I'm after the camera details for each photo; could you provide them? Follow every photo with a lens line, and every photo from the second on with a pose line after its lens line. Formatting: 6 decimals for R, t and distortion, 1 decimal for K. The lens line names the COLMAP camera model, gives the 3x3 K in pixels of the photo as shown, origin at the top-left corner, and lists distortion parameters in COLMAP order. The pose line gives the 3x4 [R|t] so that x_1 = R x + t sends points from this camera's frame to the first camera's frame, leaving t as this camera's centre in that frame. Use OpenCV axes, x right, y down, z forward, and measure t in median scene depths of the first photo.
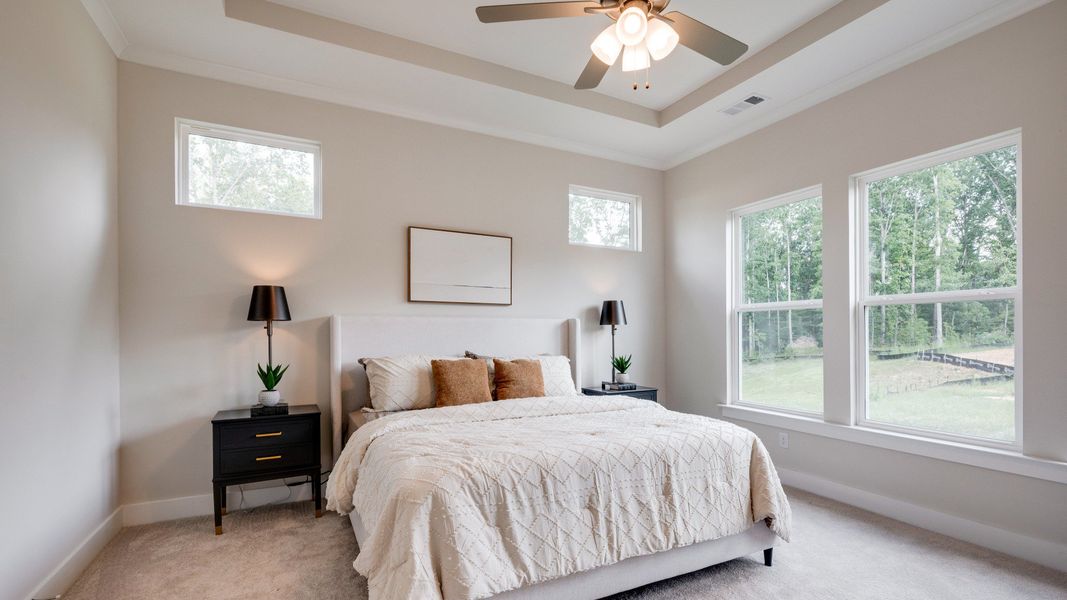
lens RADIAL K [[474.2, 0, 530.7], [0, 474.2, 332.2], [0, 0, 1]] dist [0.018138, 0.000176]
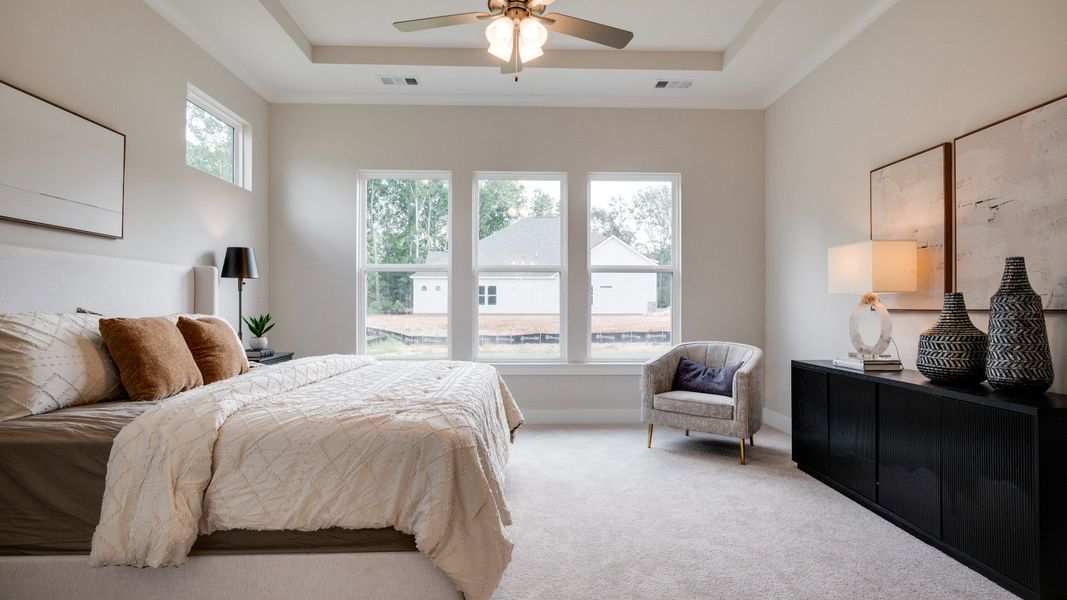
lens RADIAL K [[547.3, 0, 534.6], [0, 547.3, 301.7], [0, 0, 1]] dist [-0.000745, -0.000286]
pose [[0.416810, 0.011450, 0.908922, -0.471575], [-0.006038, 0.999933, -0.009828, 0.031571], [-0.908974, -0.001391, 0.416851, 0.174003]]
